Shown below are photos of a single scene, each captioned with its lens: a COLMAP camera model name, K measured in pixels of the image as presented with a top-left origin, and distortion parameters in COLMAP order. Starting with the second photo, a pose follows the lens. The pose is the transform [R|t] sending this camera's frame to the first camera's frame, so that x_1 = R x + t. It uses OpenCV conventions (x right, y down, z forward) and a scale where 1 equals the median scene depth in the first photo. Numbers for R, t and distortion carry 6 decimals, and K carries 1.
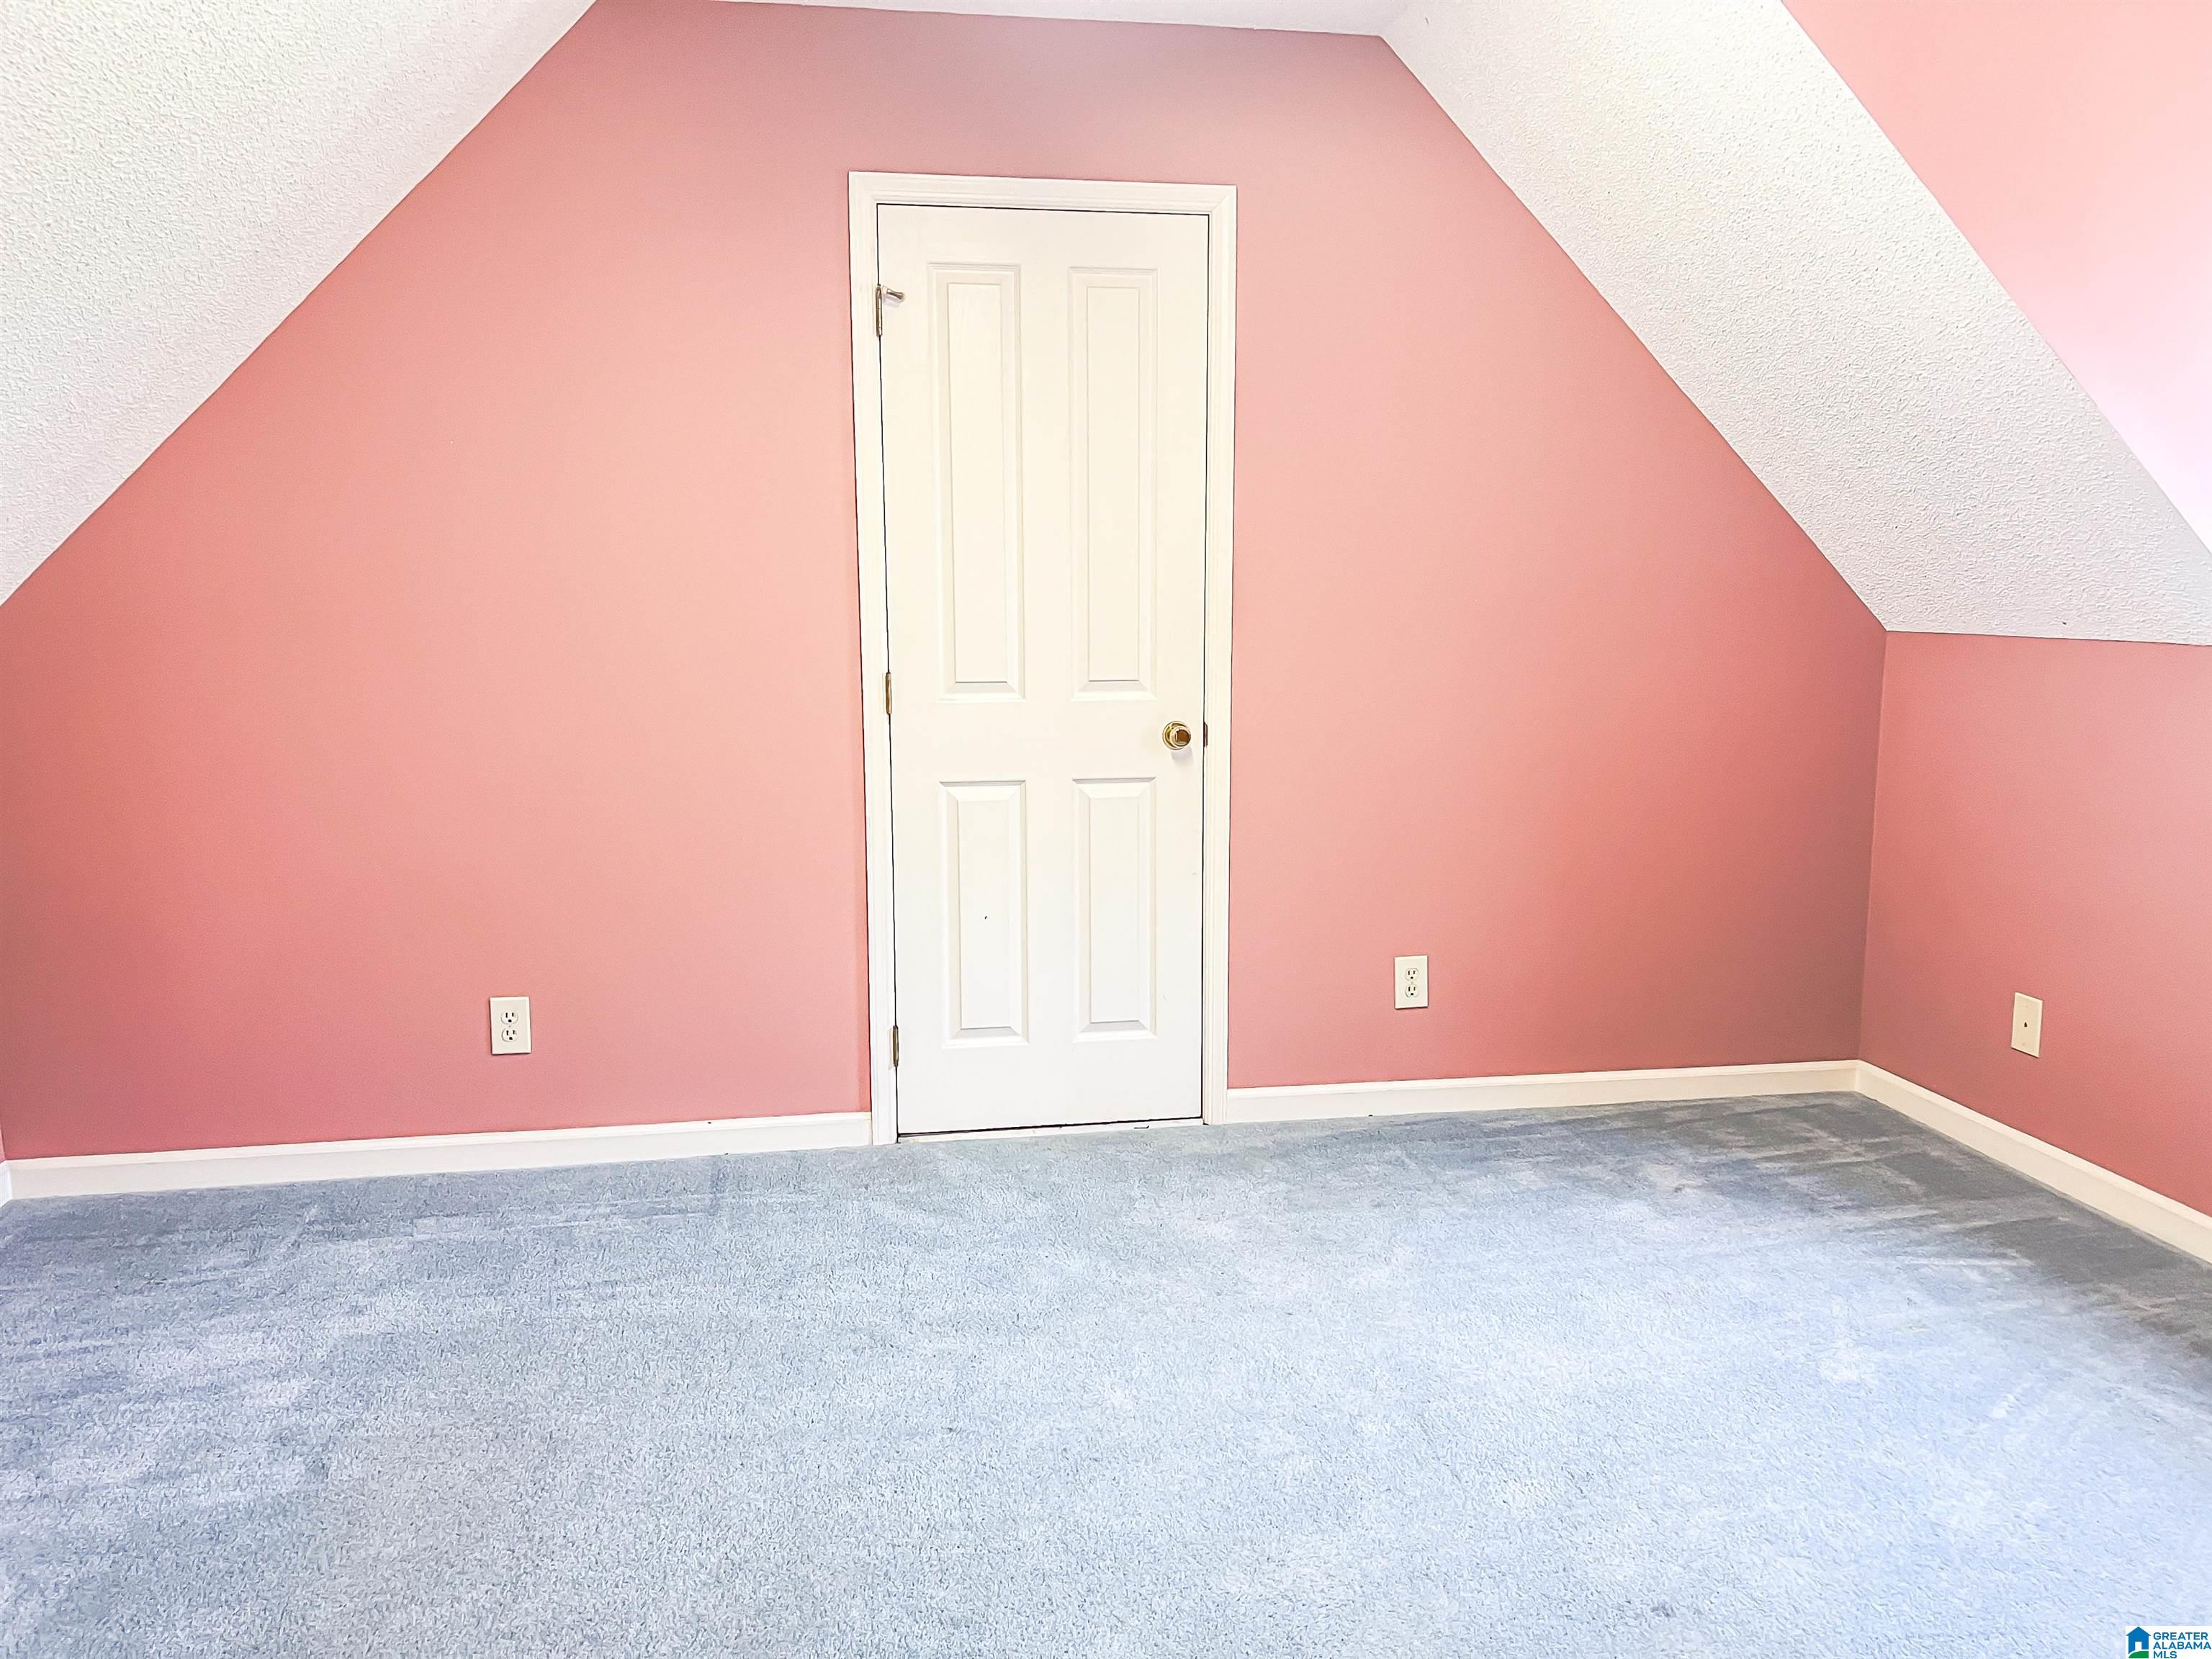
lens RADIAL K [[1661.6, 0, 1106.0], [0, 1661.6, 829.5], [0, 0, 1]] dist [0.116240, 0.000733]
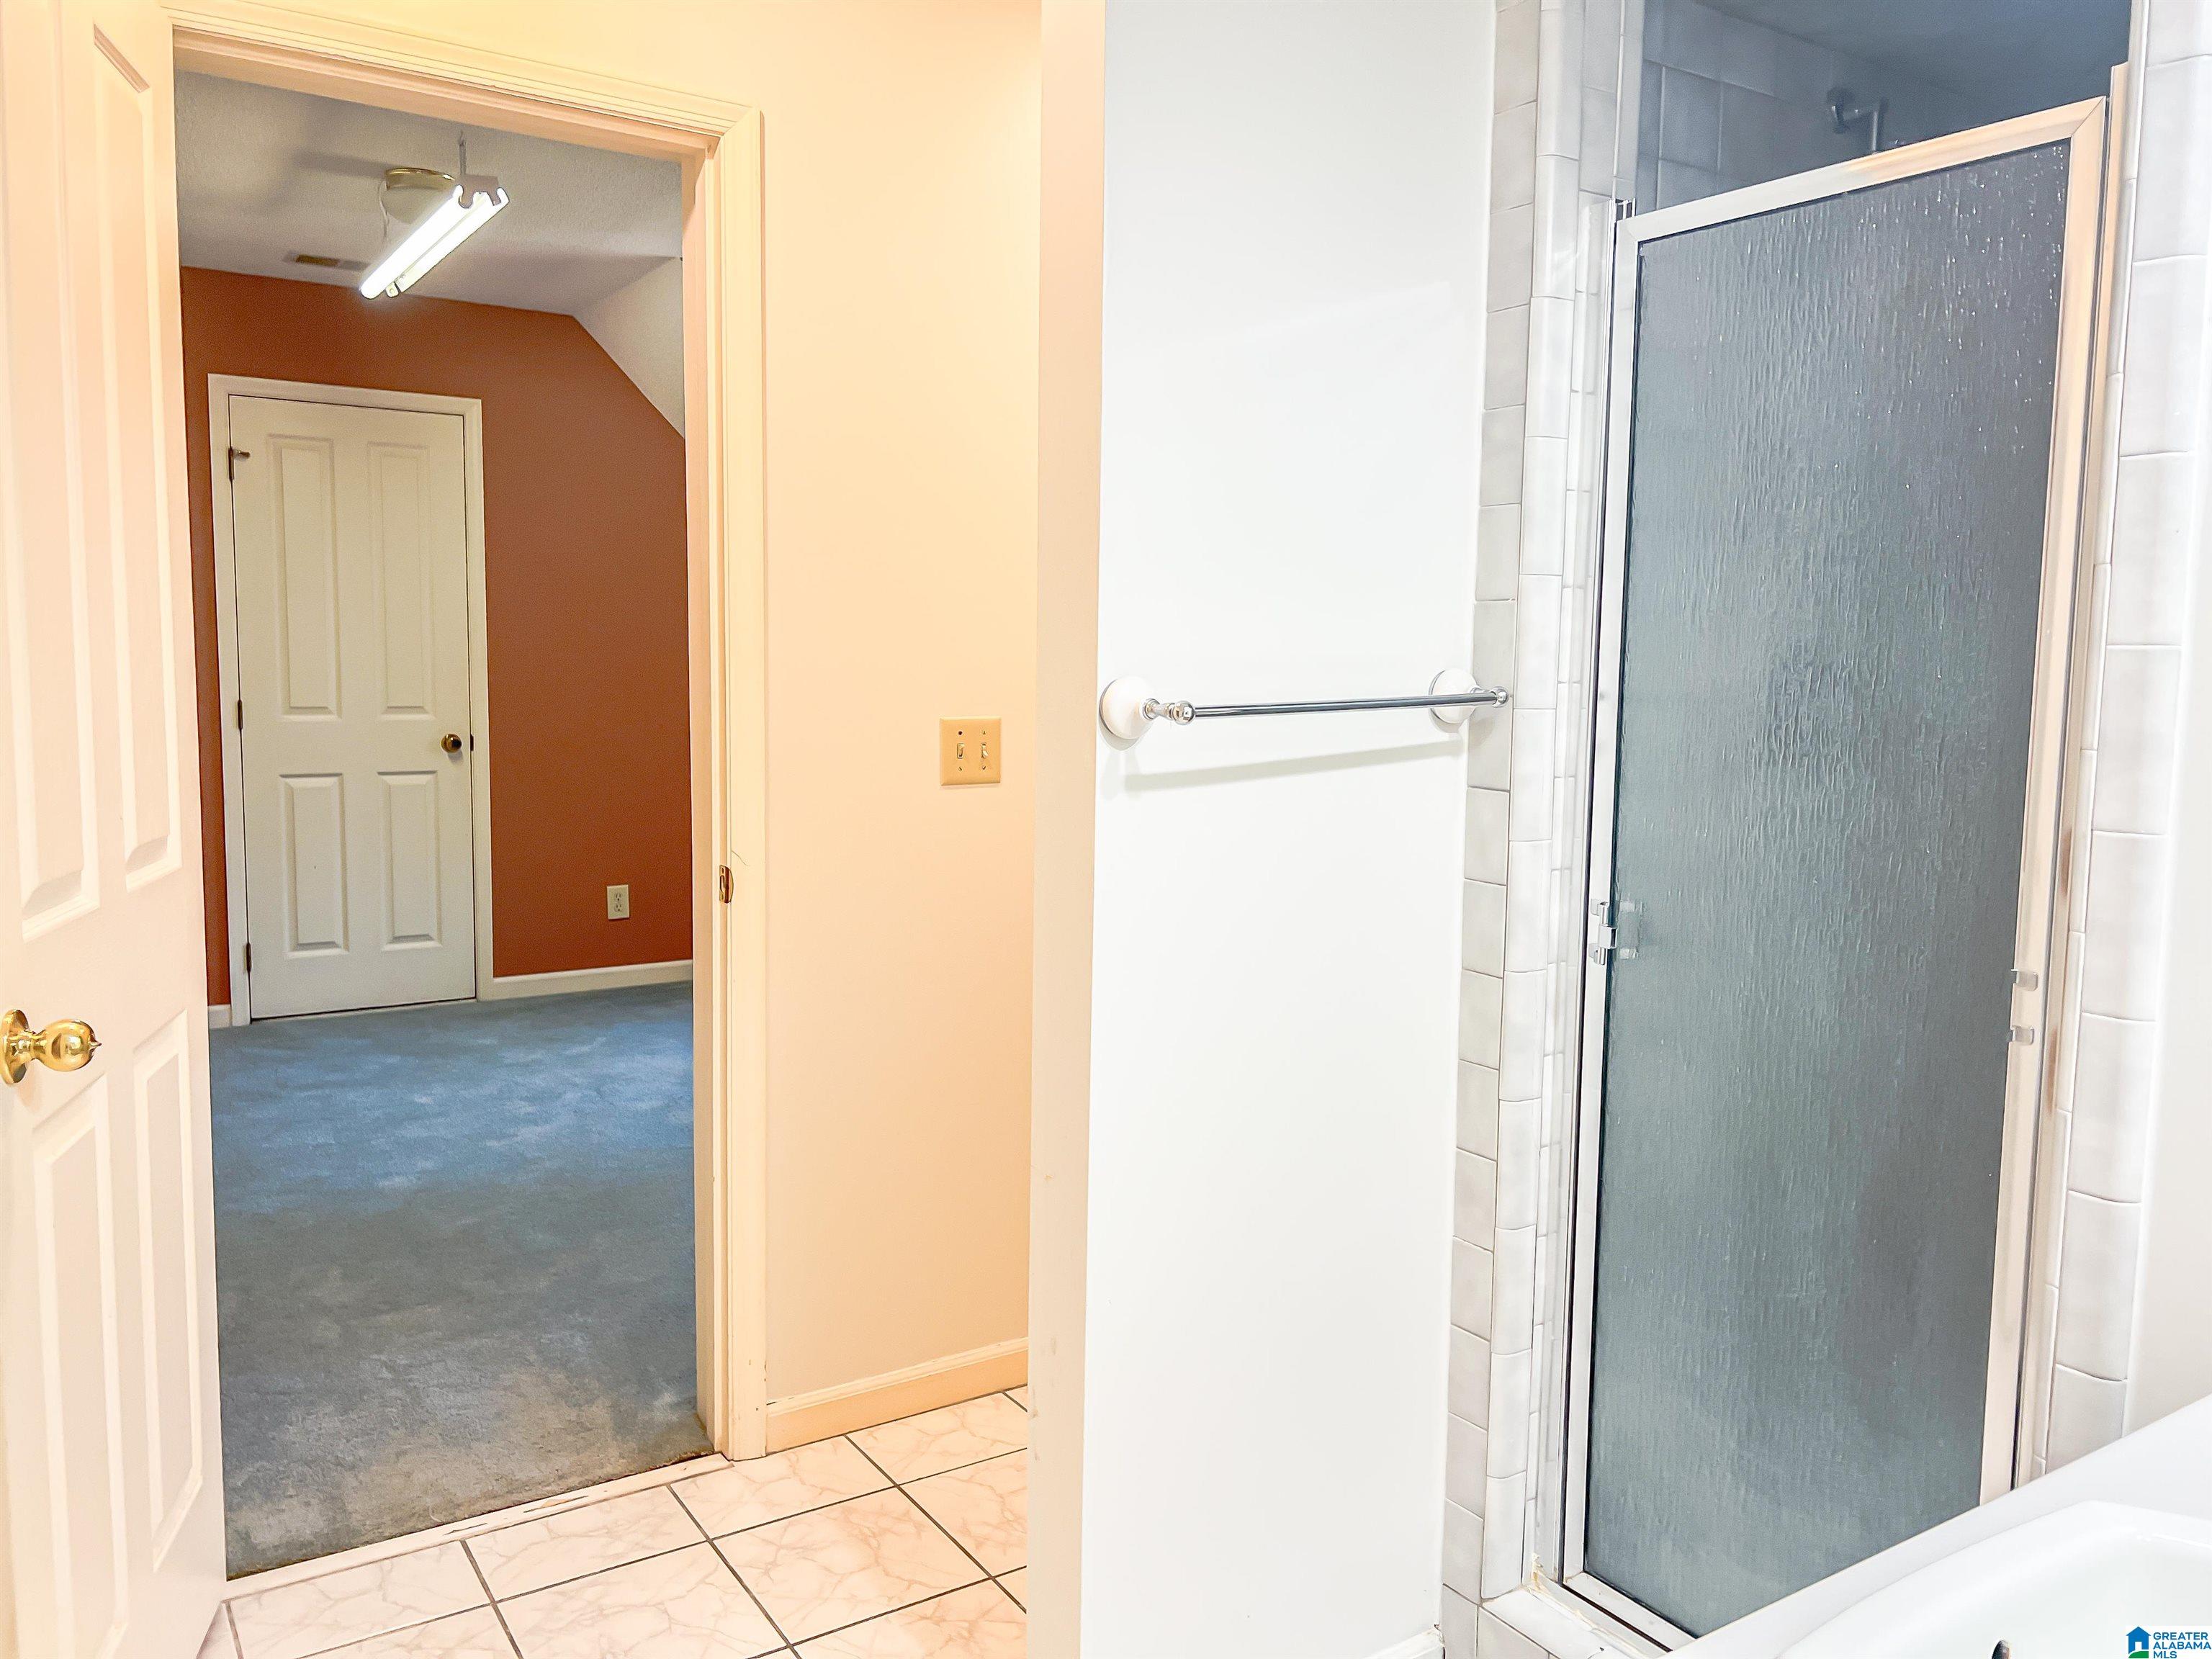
lens RADIAL K [[1661.6, 0, 1106.4], [0, 1661.6, 797.8], [0, 0, 1]] dist [0.007861, 0.002752]
pose [[0.915518, -0.021495, 0.401702, -0.021520], [0.040250, 0.998455, -0.038308, 0.076370], [-0.400258, 0.051240, 0.914969, -0.632810]]
